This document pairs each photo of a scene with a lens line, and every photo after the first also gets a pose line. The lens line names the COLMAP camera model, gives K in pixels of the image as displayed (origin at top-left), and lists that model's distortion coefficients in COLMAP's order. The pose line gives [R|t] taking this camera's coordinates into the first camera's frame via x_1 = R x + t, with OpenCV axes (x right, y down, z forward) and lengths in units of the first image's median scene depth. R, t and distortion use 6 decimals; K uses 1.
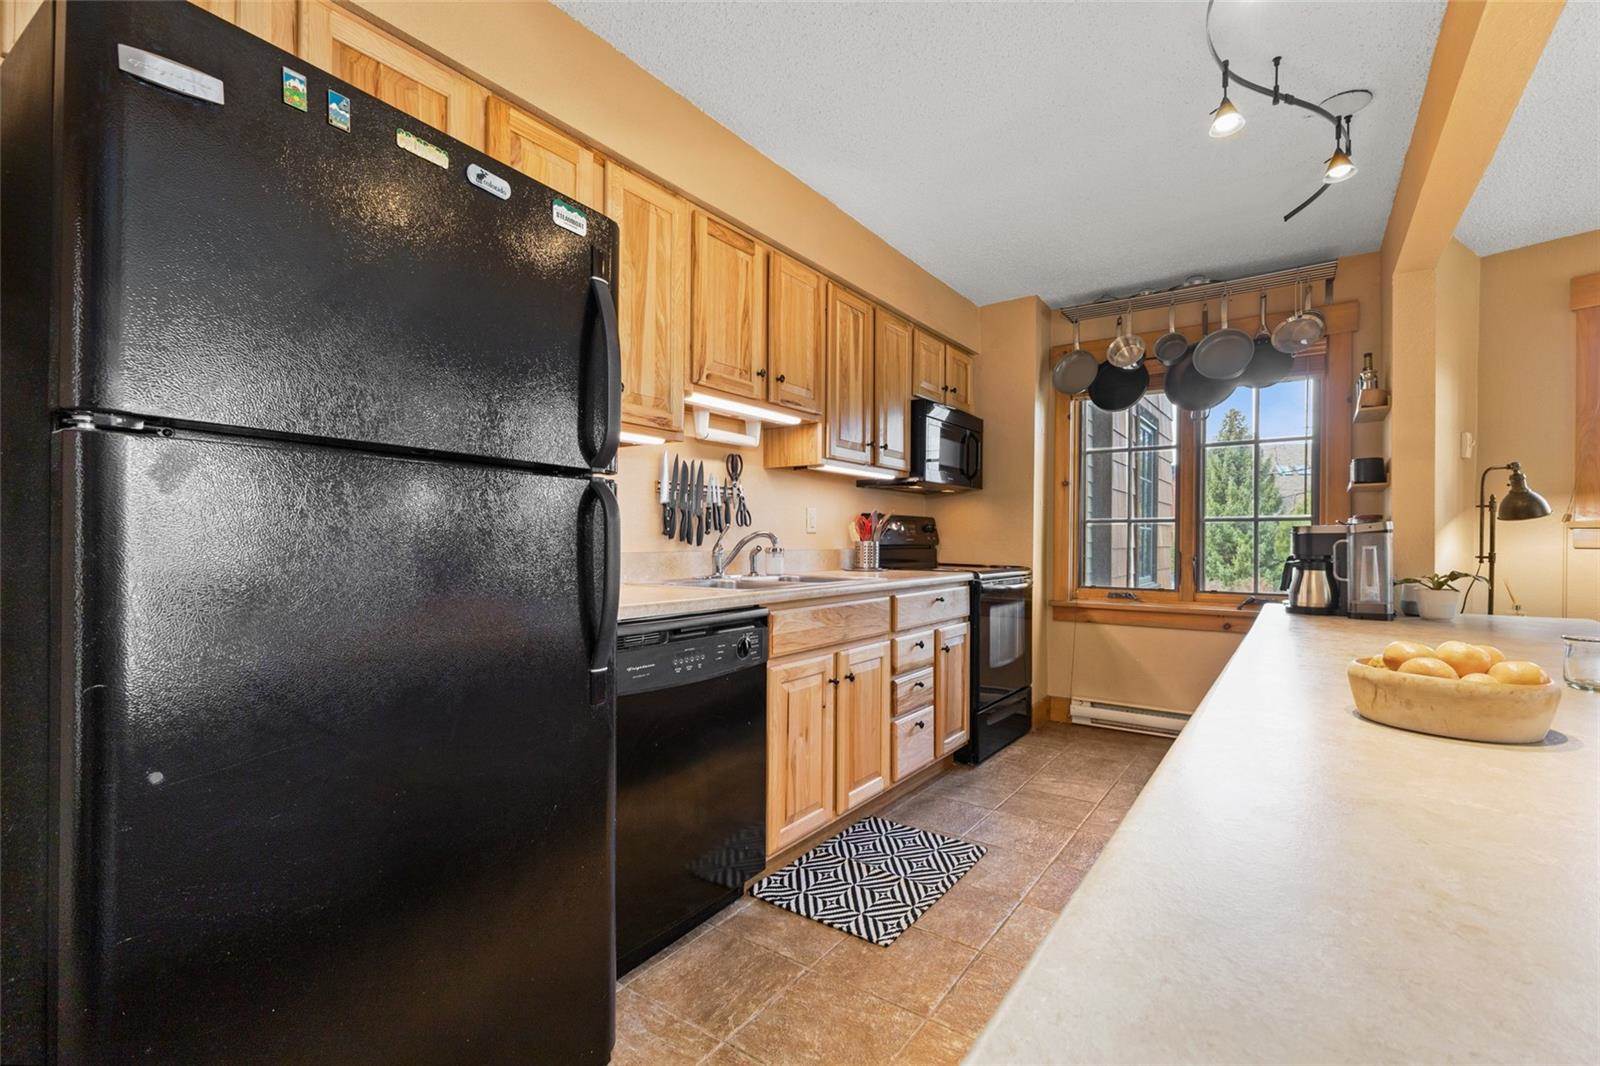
lens RADIAL K [[704.9, 0, 798.4], [0, 704.9, 540.5], [0, 0, 1]] dist [0.004640, 0.000039]
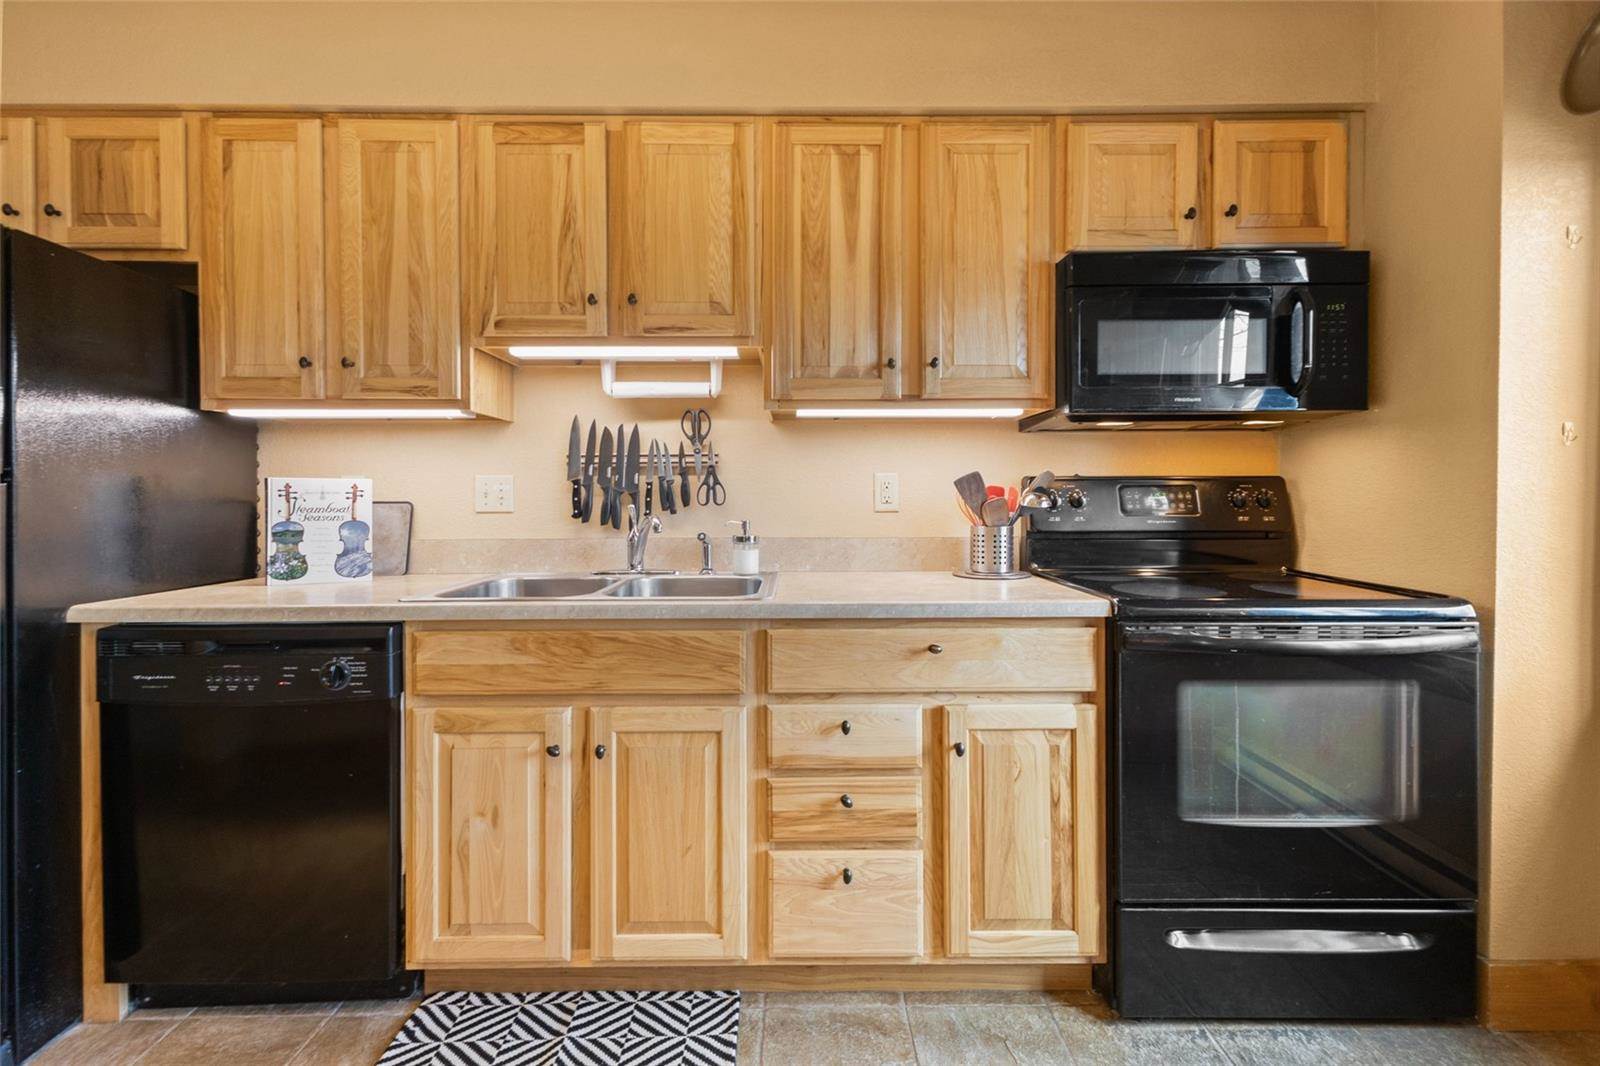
lens RADIAL K [[706.4, 0, 804.2], [0, 706.4, 502.1], [0, 0, 1]] dist [0.013235, -0.000709]
pose [[0.594343, -0.000503, -0.804211, 0.574173], [0.004719, 0.999985, 0.002862, -0.025366], [0.804198, -0.005496, 0.594337, 0.638028]]
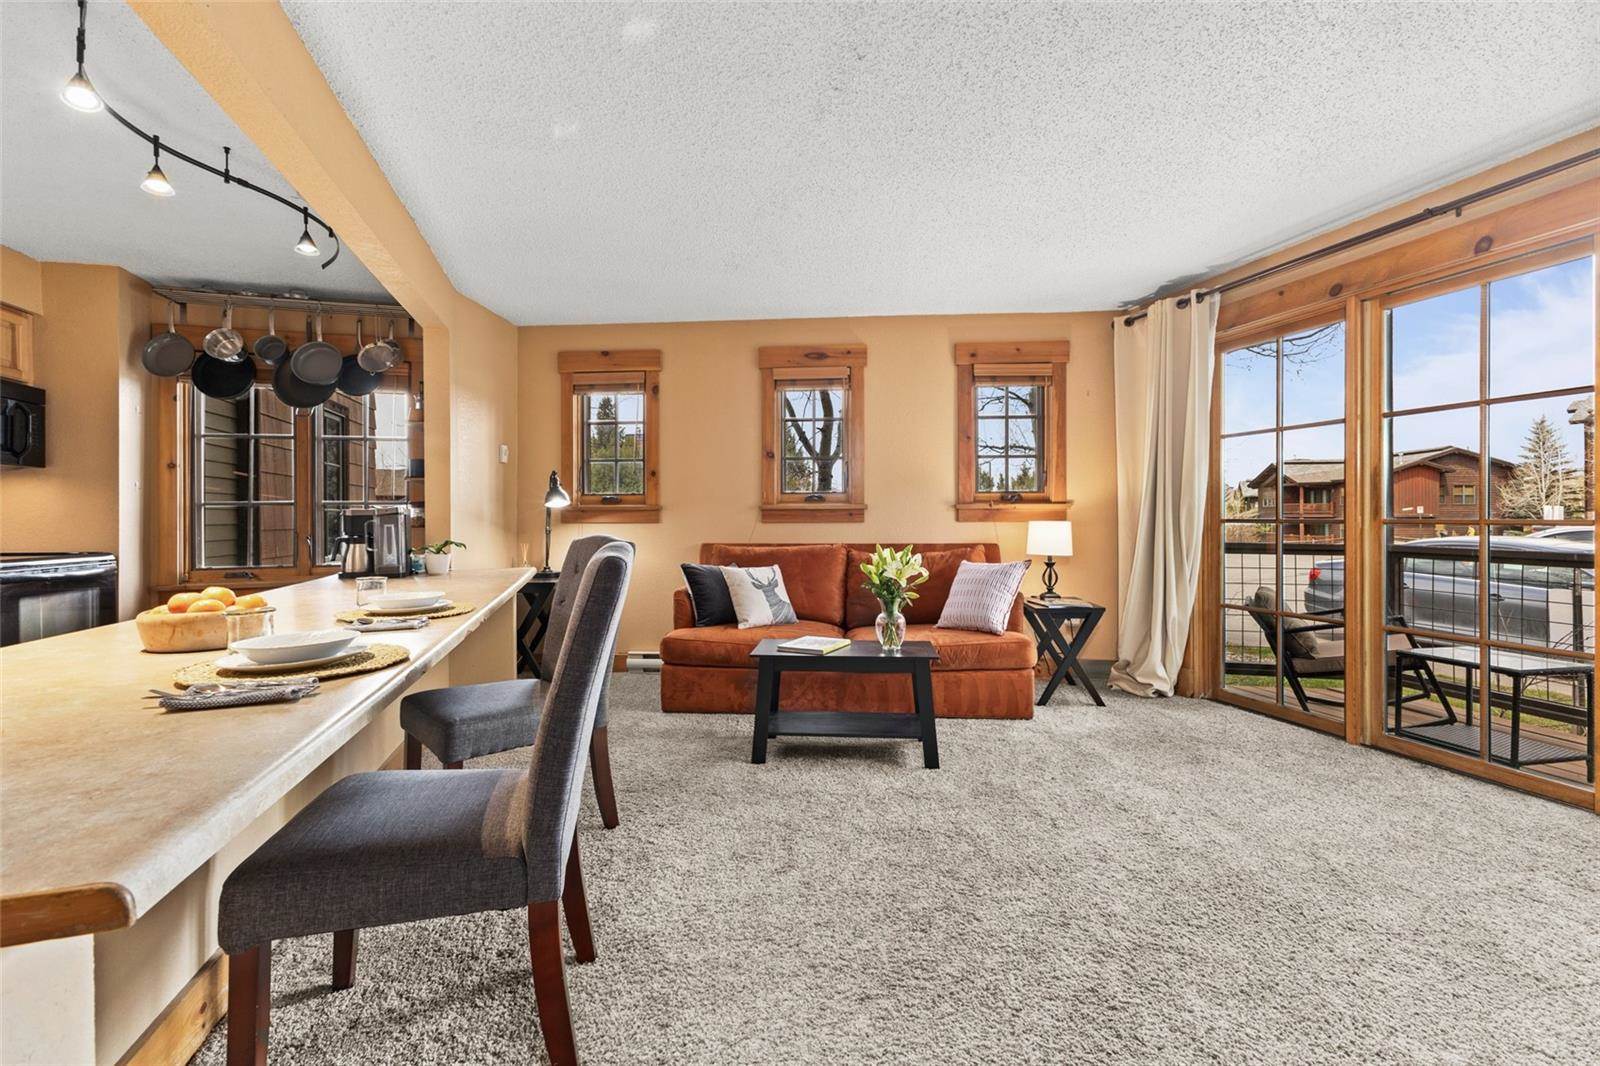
lens RADIAL K [[696.6, 0, 797.1], [0, 696.6, 516.8], [0, 0, 1]] dist [0.015865, -0.004518]
pose [[0.622095, -0.010574, 0.782870, 0.215044], [0.013526, 0.999905, 0.002757, 0.000374], [-0.782825, 0.008874, 0.622179, -0.417297]]
